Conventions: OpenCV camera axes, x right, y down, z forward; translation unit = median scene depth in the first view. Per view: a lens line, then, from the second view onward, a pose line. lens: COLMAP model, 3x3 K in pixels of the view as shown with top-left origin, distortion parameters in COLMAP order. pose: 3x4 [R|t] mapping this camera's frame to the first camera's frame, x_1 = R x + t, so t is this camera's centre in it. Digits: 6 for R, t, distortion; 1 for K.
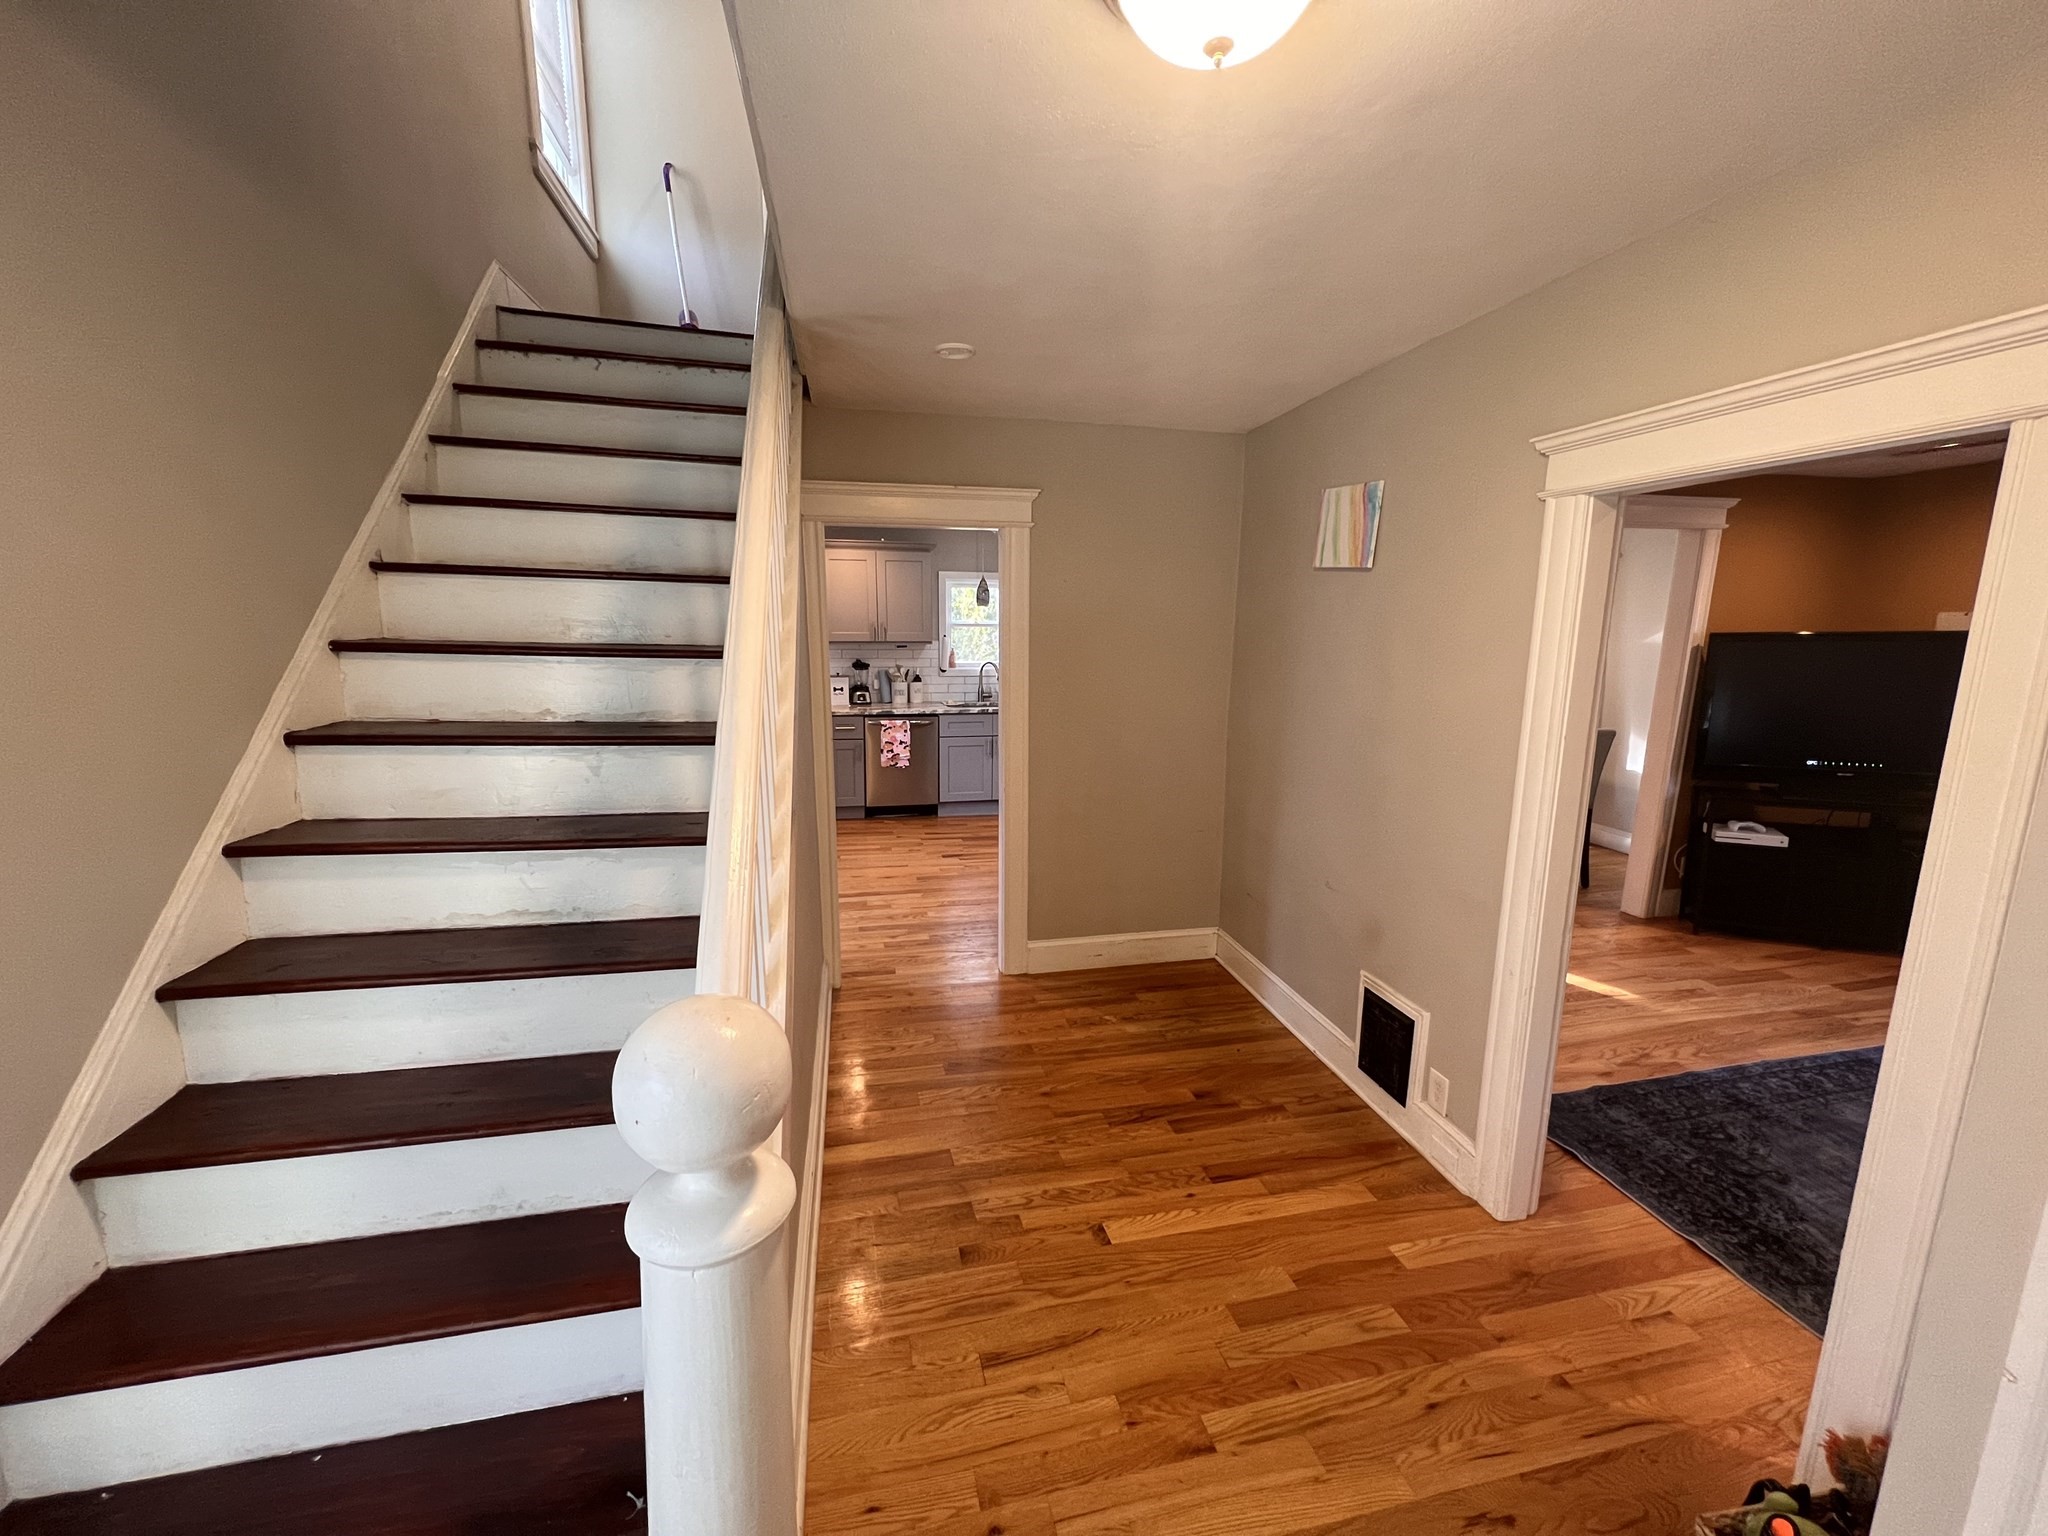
lens RADIAL K [[817.8, 0, 1026.6], [0, 817.8, 771.8], [0, 0, 1]] dist [-0.000806, -0.000213]
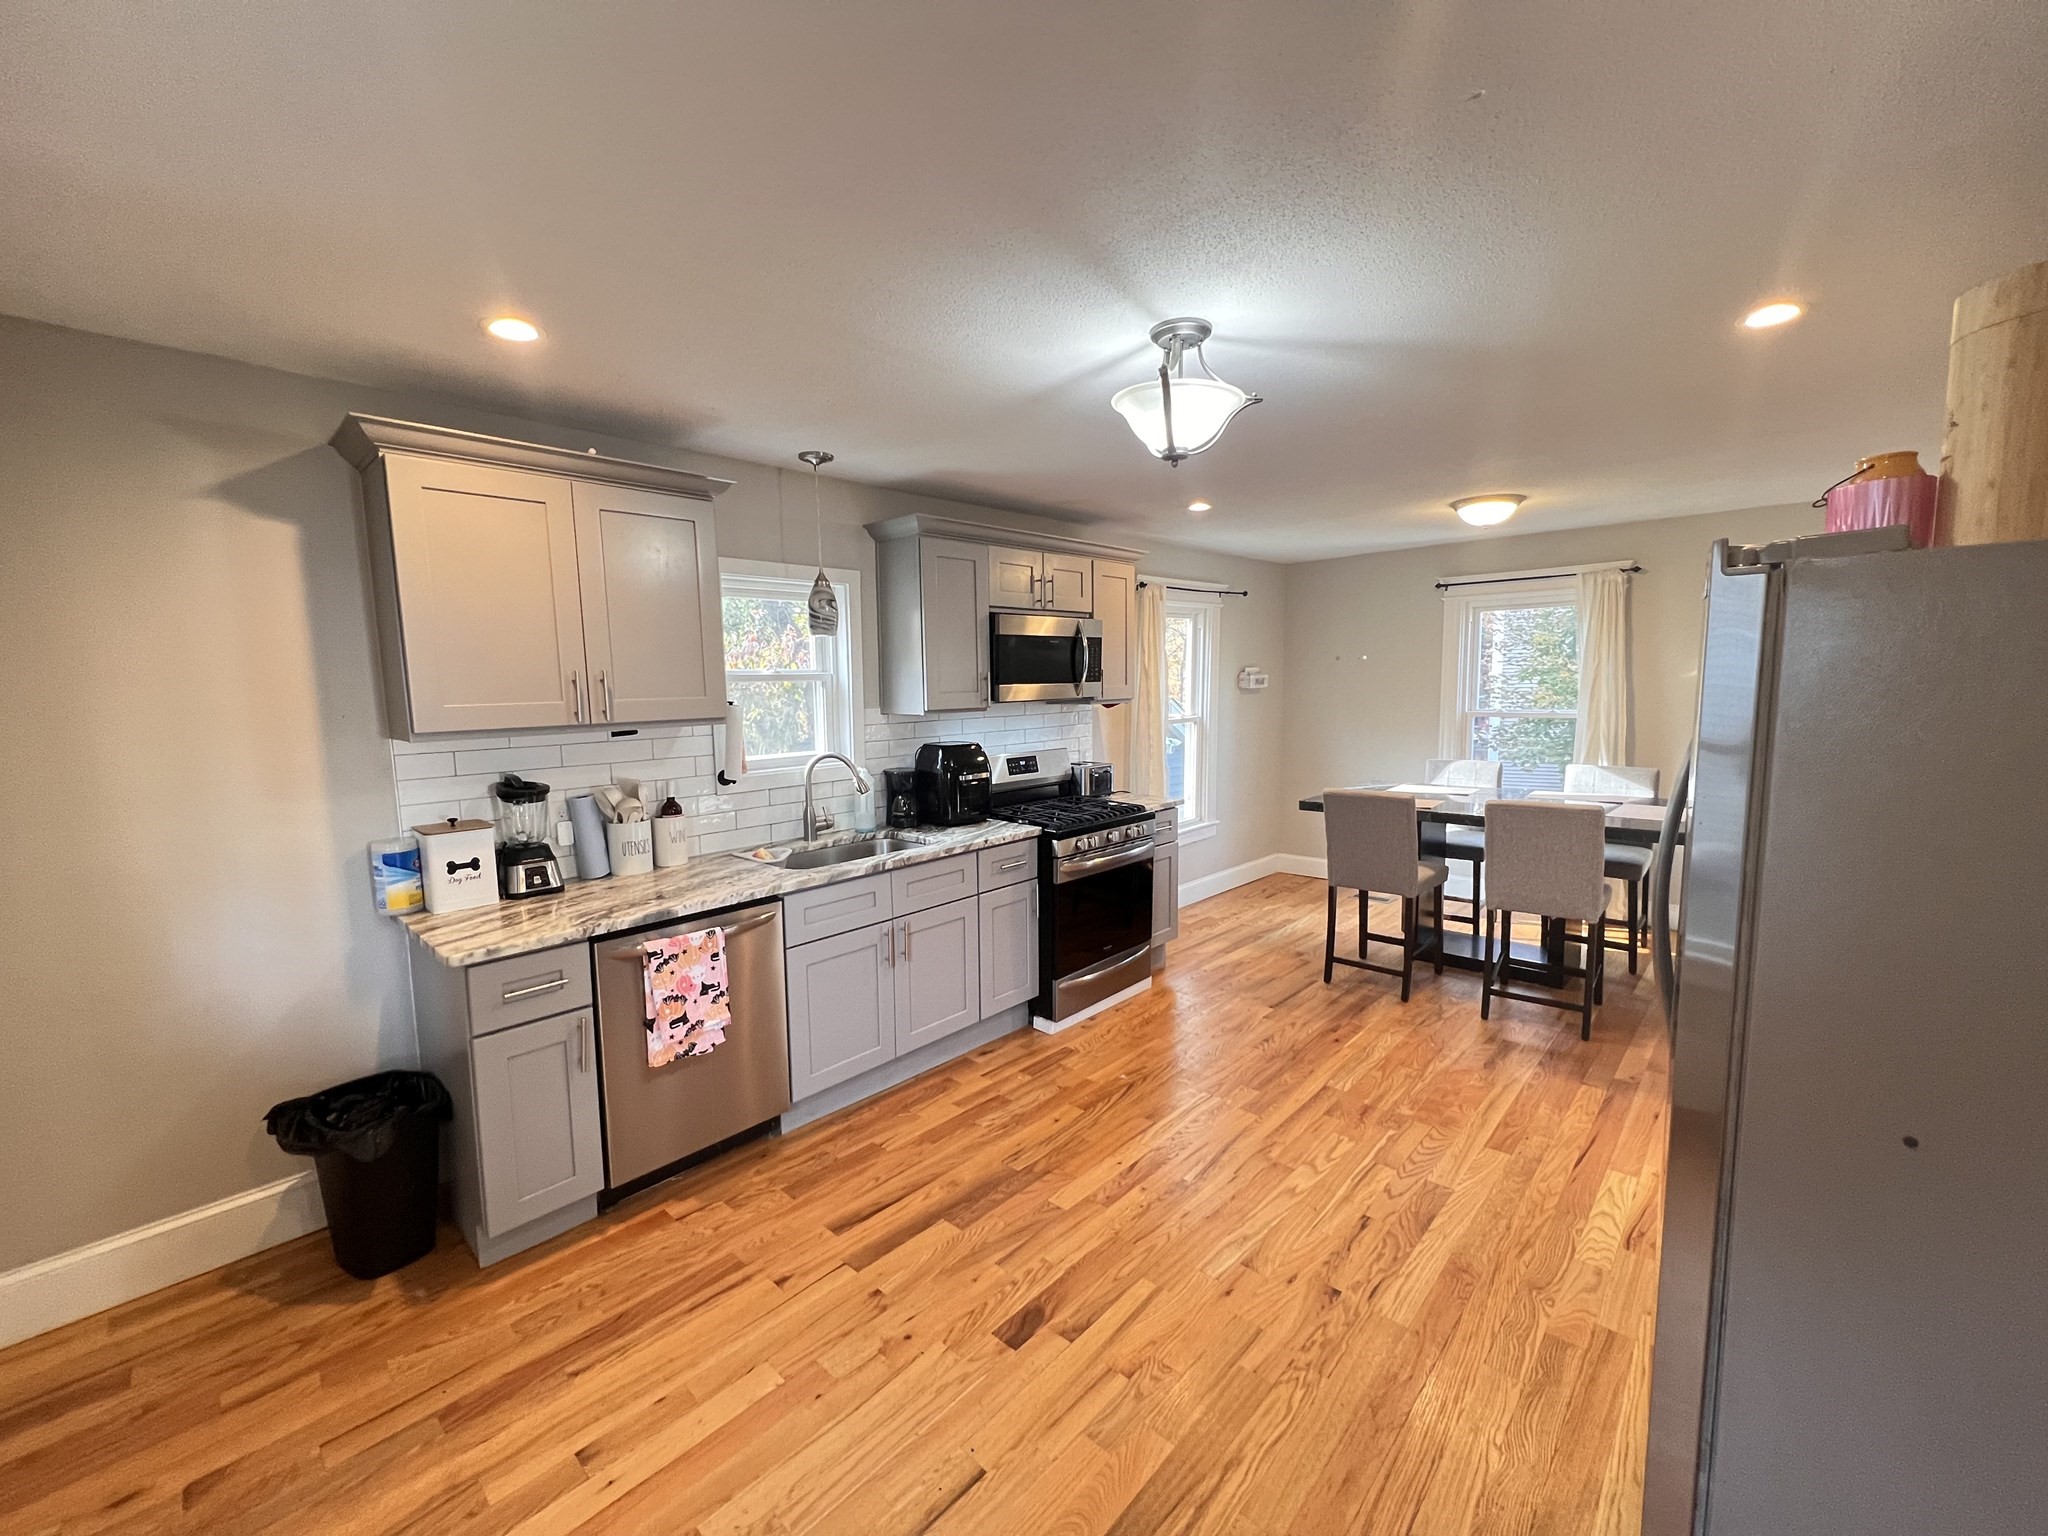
lens RADIAL K [[817.8, 0, 1026.6], [0, 817.8, 771.8], [0, 0, 1]] dist [-0.000806, -0.000213]
pose [[0.835704, -0.087632, 0.542144, -0.215224], [0.125917, 0.991464, -0.033838, -0.098912], [-0.534551, 0.096544, 0.839604, 0.574659]]
